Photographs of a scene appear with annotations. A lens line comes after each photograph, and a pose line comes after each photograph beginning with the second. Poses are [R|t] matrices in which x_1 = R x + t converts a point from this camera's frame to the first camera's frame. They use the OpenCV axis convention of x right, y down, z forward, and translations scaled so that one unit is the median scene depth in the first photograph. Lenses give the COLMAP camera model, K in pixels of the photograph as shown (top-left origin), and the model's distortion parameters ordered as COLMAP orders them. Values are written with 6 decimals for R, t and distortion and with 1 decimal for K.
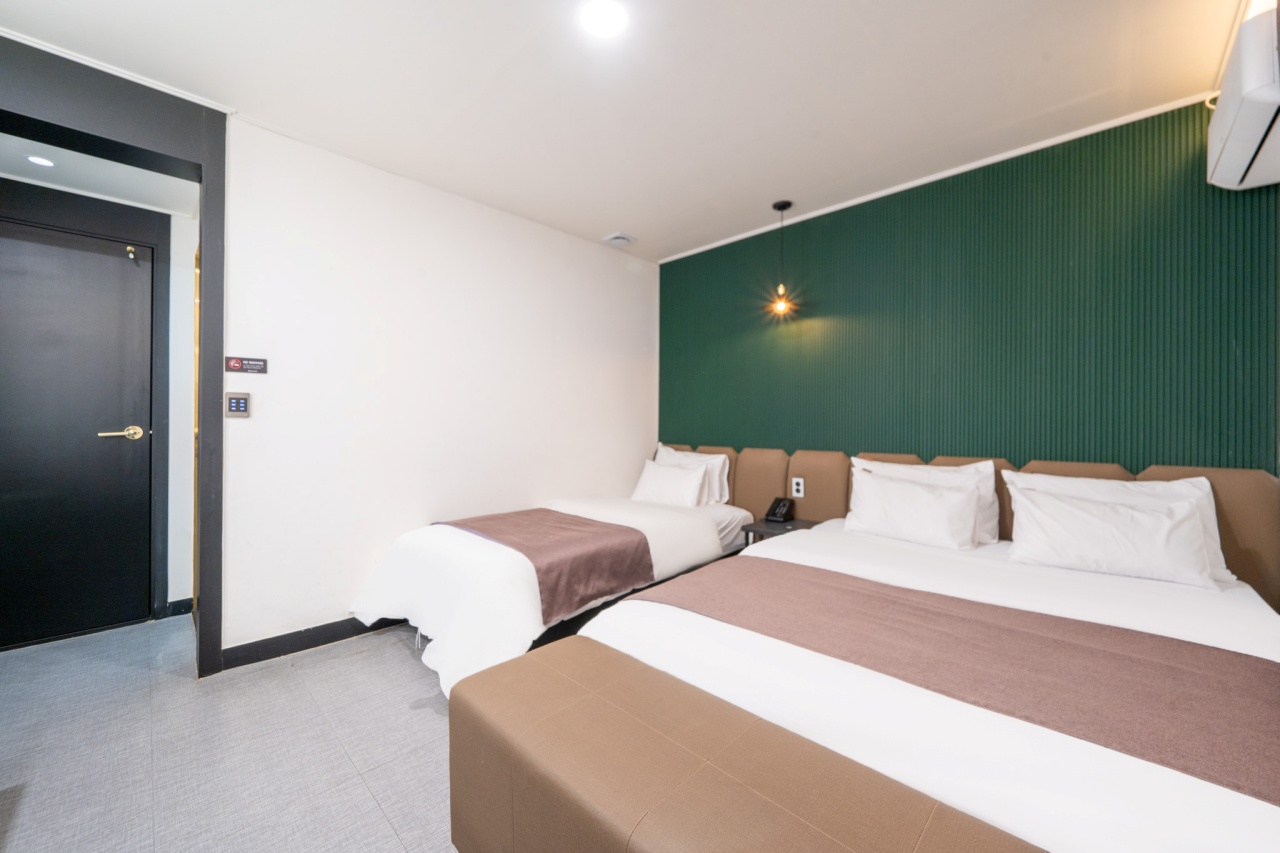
lens RADIAL K [[465.7, 0, 640.0], [0, 465.7, 426.5], [0, 0, 1]] dist [-0.000973, 0.000022]
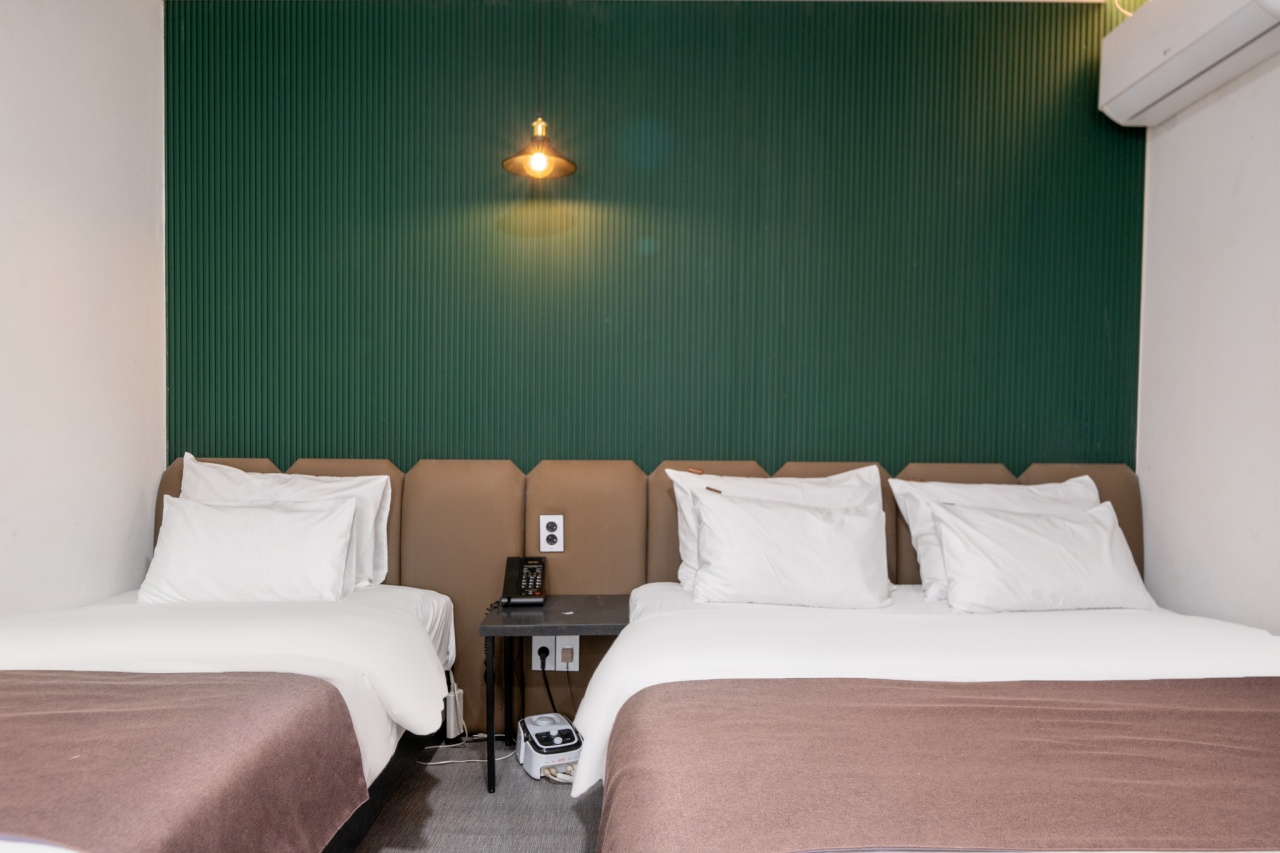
lens RADIAL K [[834.4, 0, 638.9], [0, 834.4, 459.3], [0, 0, 1]] dist [0.007123, 0.000136]
pose [[0.738274, -0.018235, 0.674255, -0.247786], [-0.002395, 0.999557, 0.029655, 0.028062], [-0.674497, -0.023509, 0.737903, 0.322668]]
